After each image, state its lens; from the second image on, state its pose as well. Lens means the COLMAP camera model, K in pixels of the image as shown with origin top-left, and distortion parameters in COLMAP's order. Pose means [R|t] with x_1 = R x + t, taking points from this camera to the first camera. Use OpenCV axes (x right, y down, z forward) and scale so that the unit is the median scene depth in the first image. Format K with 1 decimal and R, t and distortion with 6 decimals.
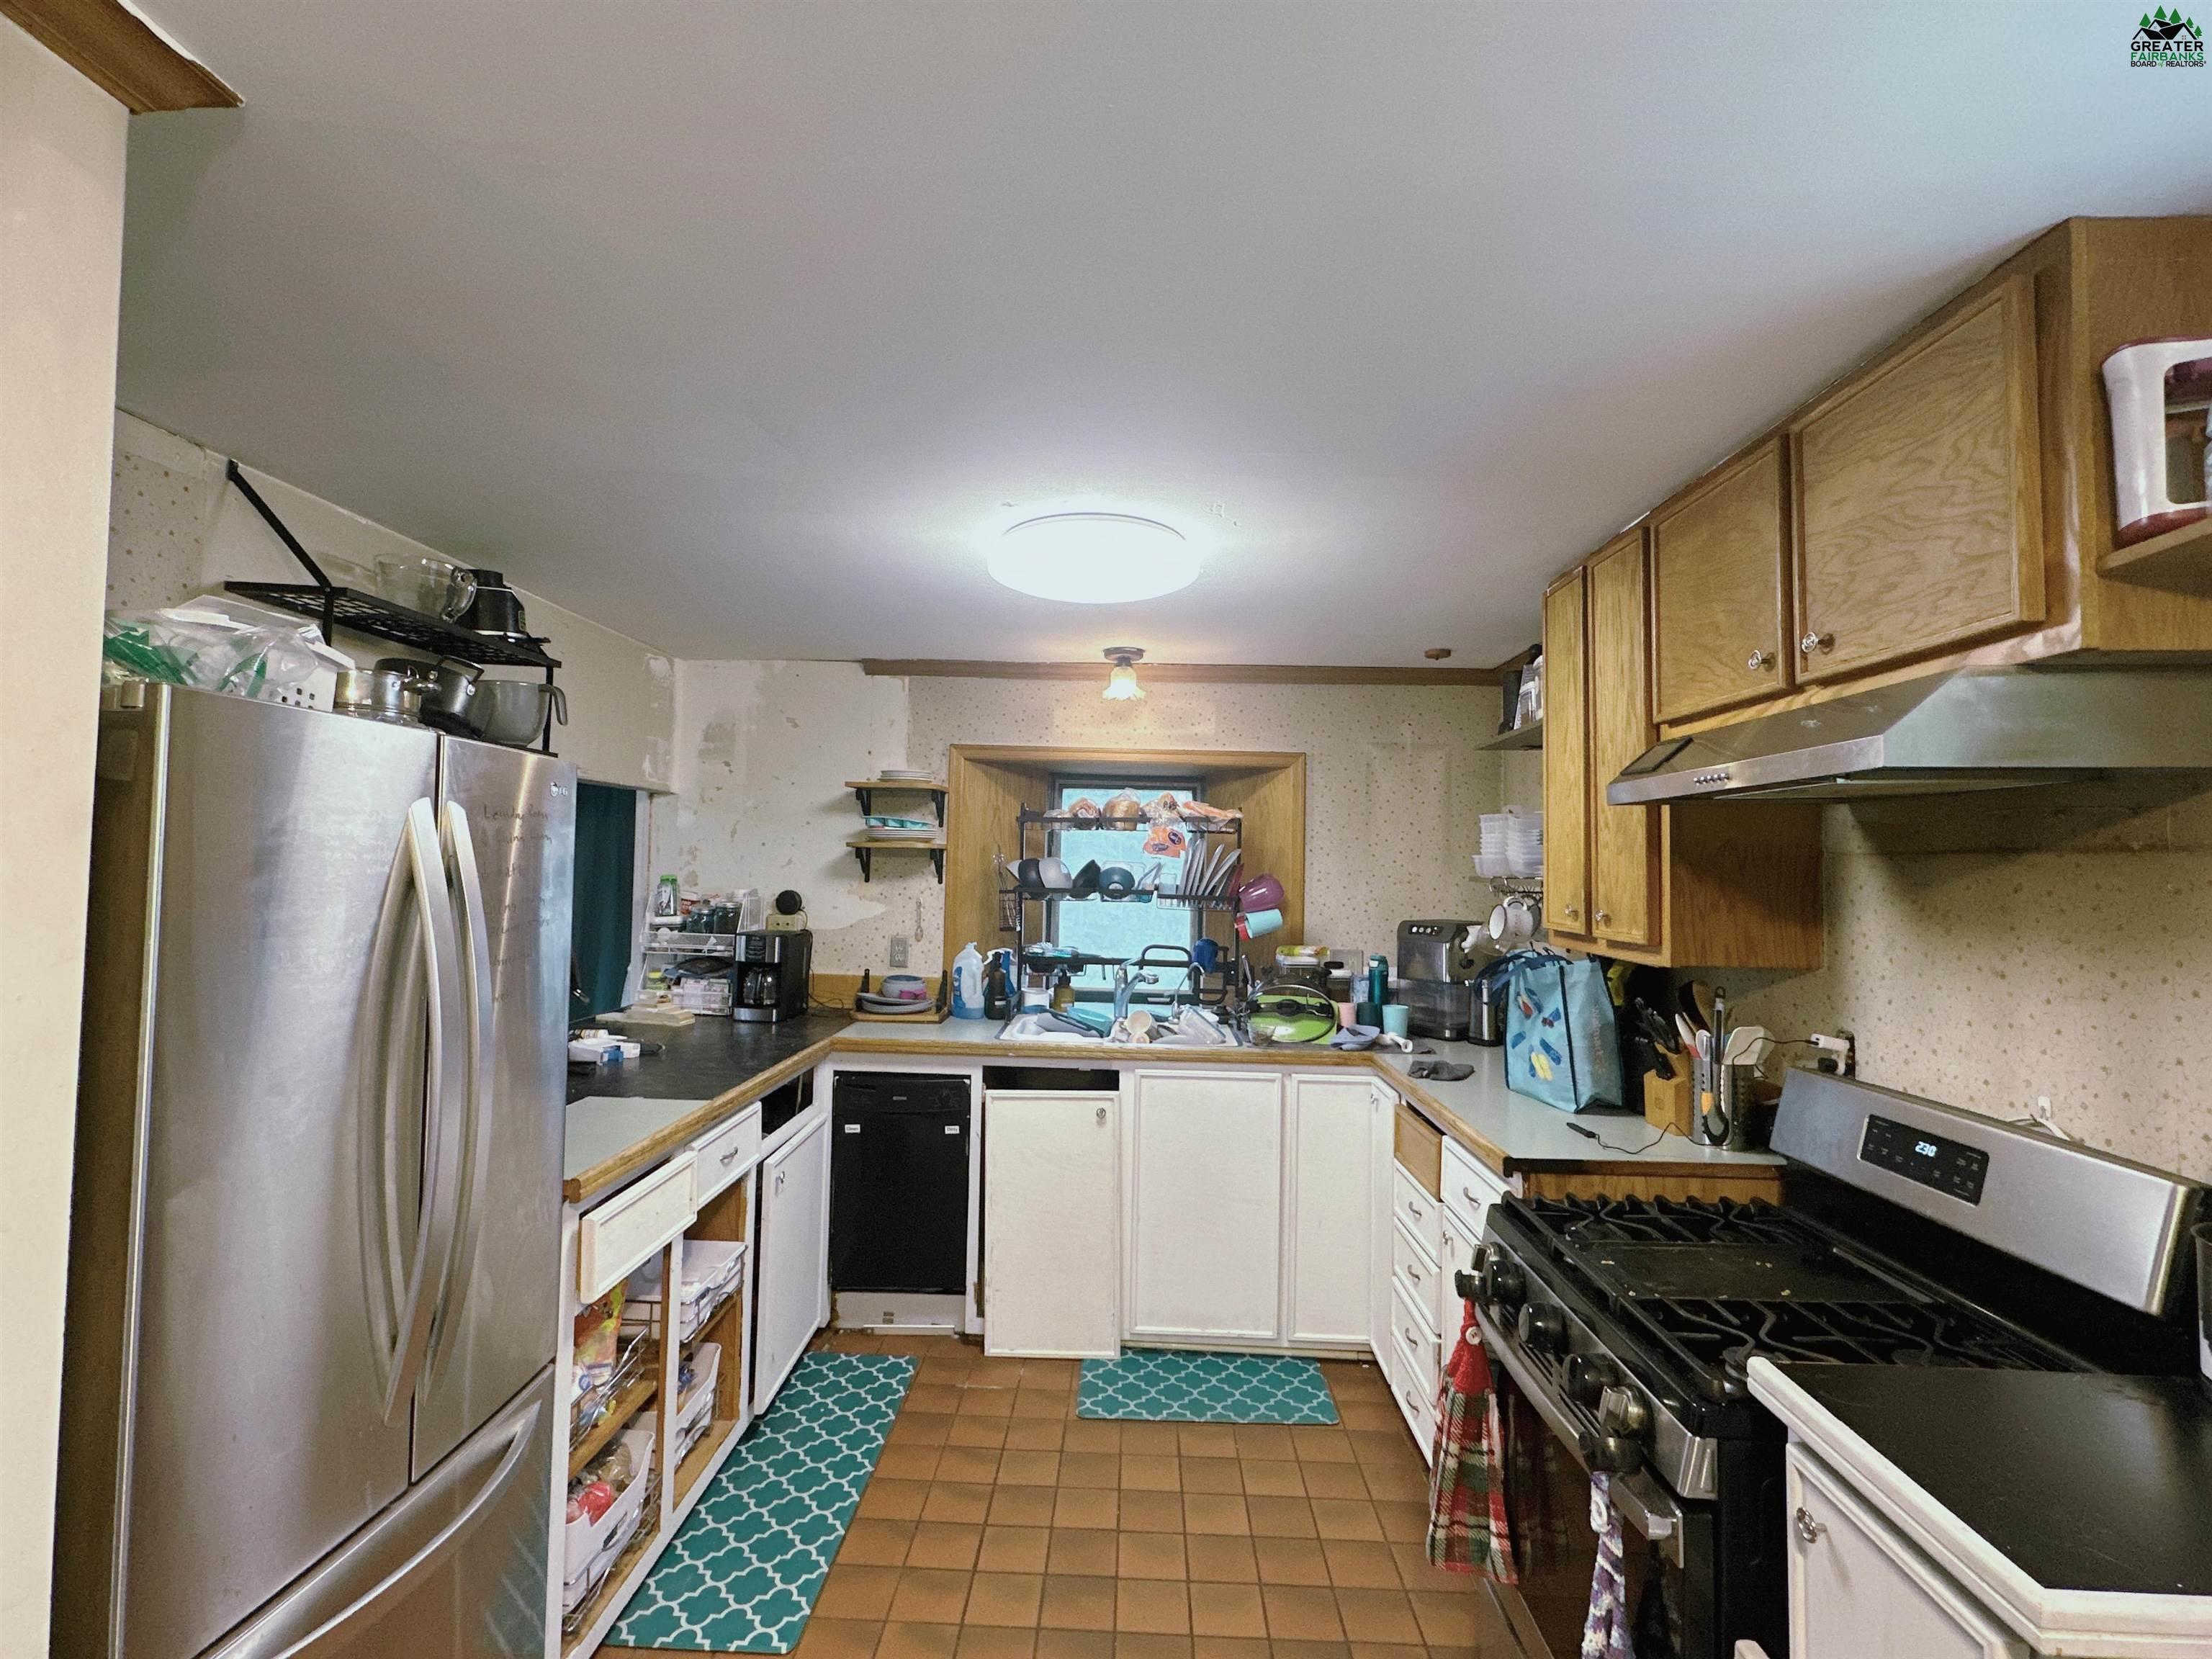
lens RADIAL K [[1002.2, 0, 1101.0], [0, 1002.2, 823.6], [0, 0, 1]] dist [-0.002531, -0.000828]
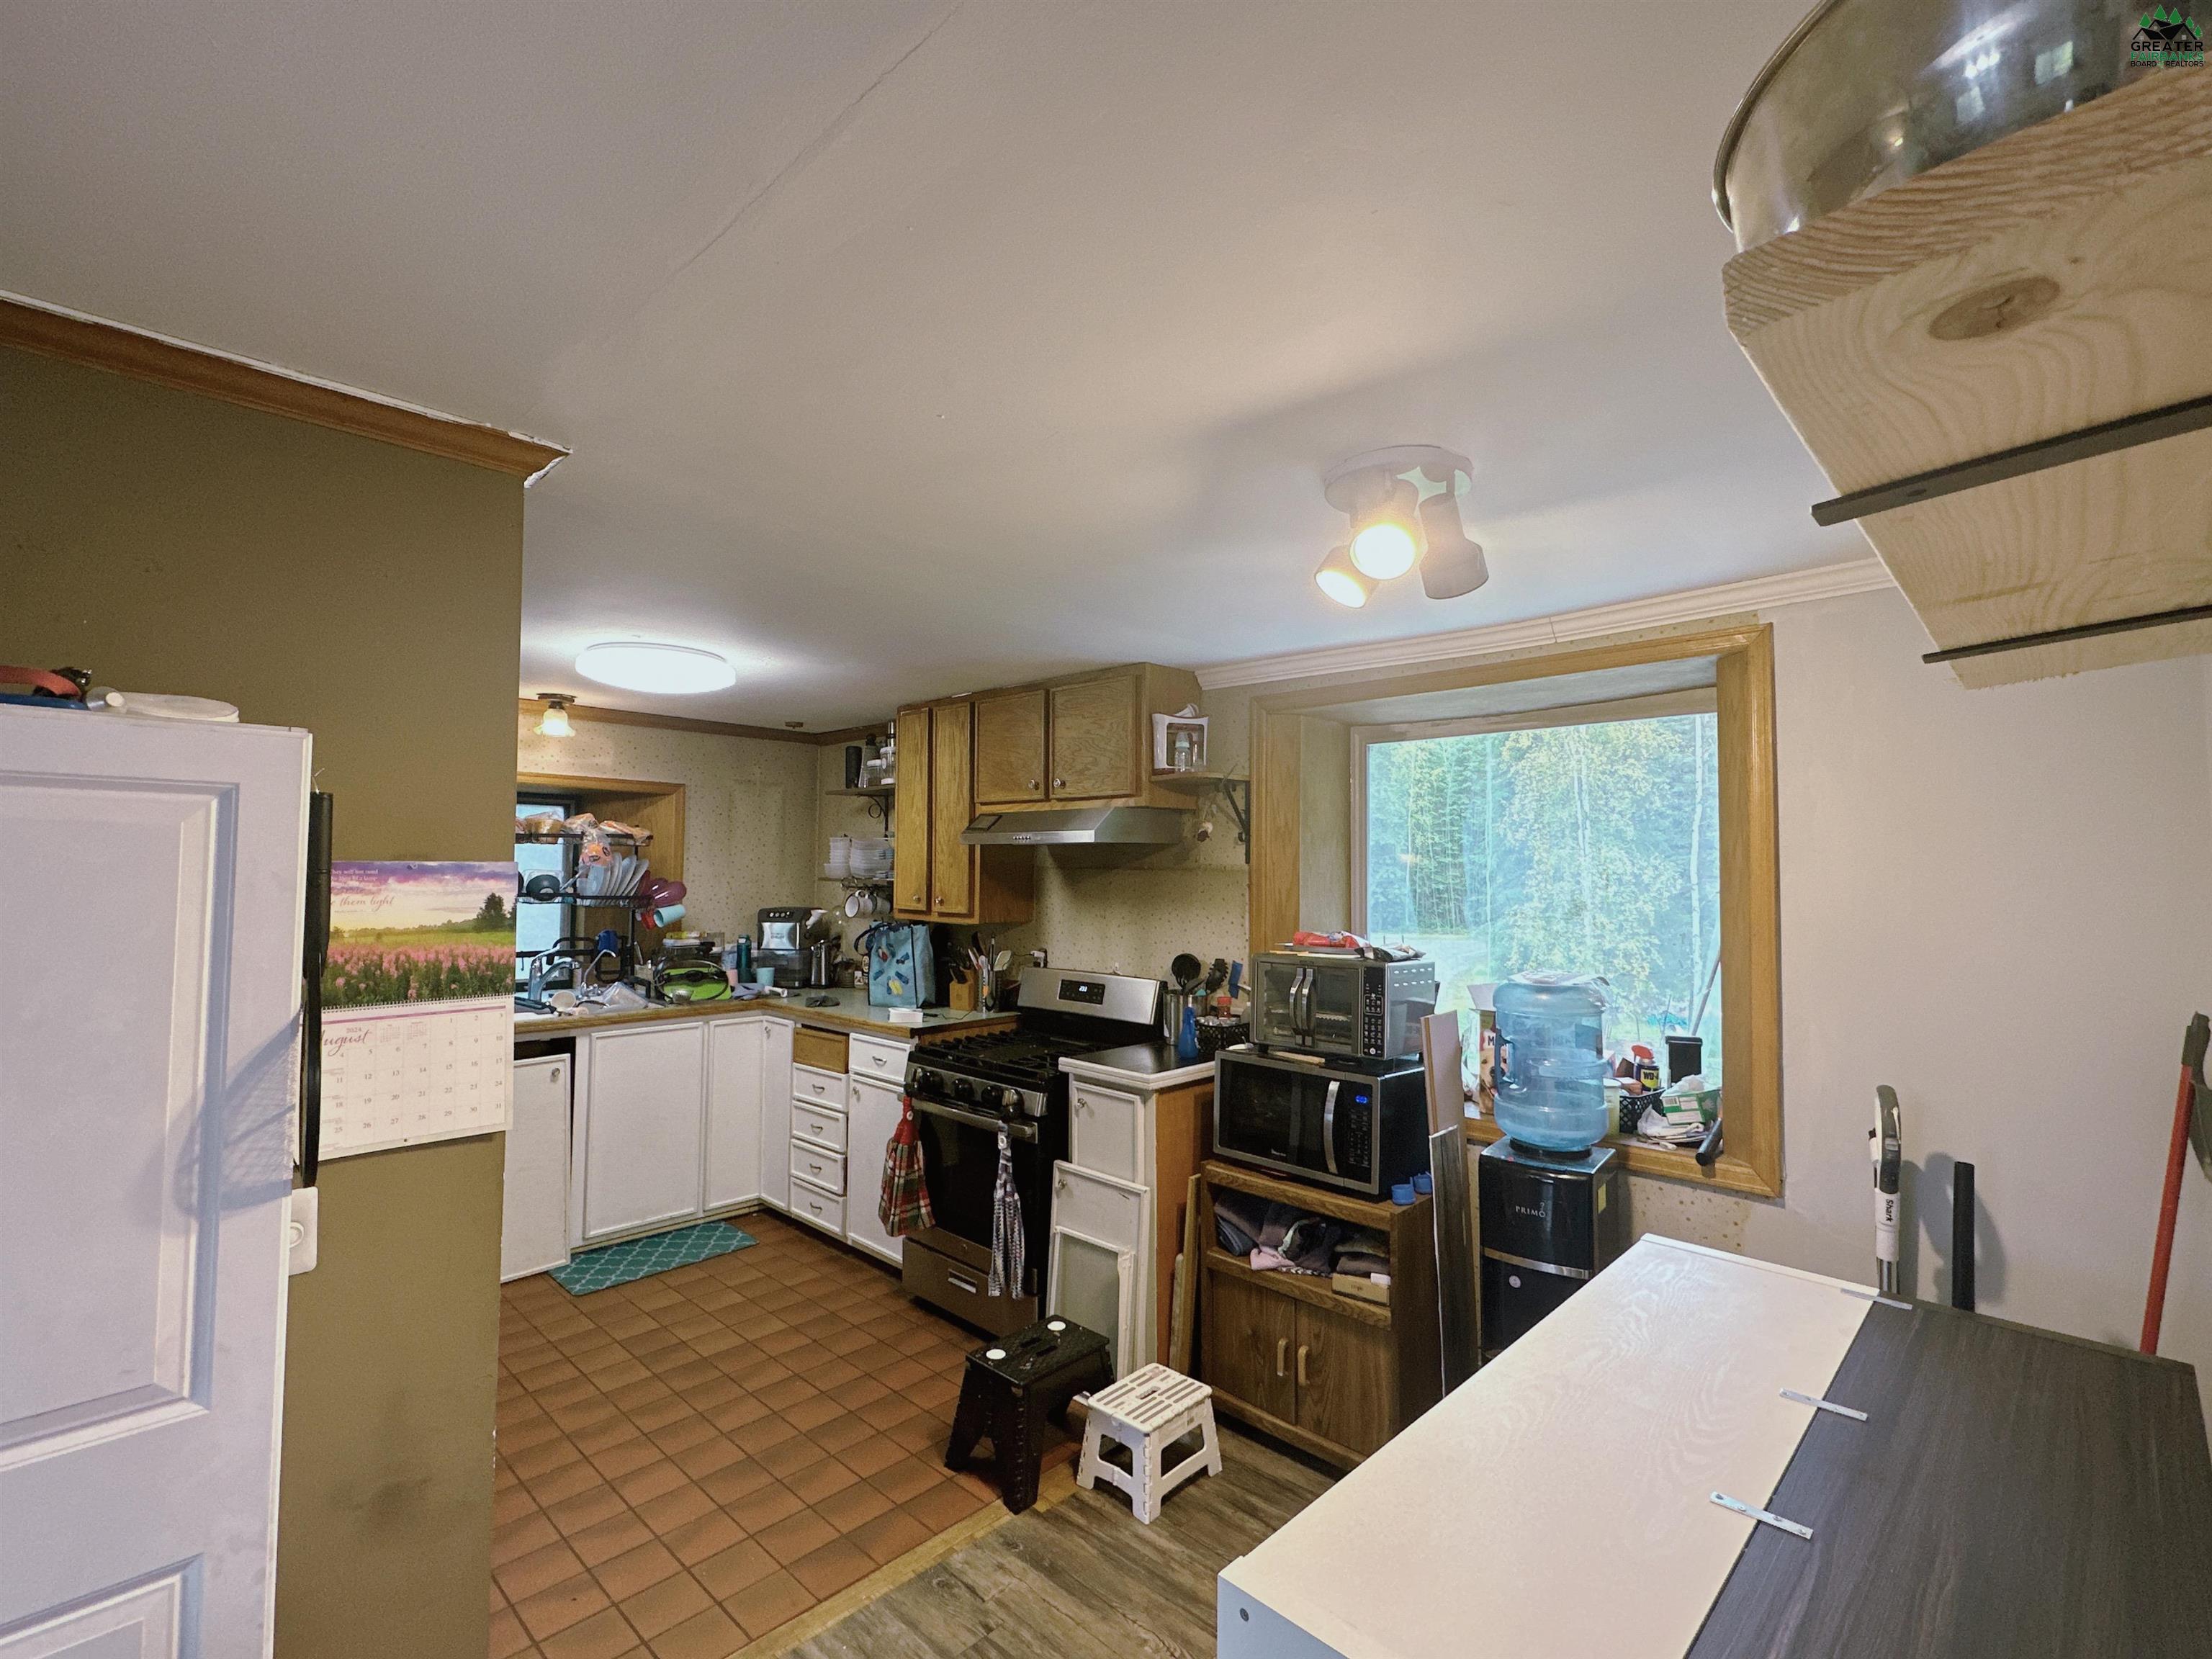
lens RADIAL K [[1002.2, 0, 1101.0], [0, 1002.2, 823.6], [0, 0, 1]] dist [-0.002531, -0.000828]
pose [[0.667812, 0.019423, 0.744076, -0.656280], [-0.028709, 0.999588, -0.000326, -0.055438], [-0.743776, -0.021144, 0.668095, -0.448881]]
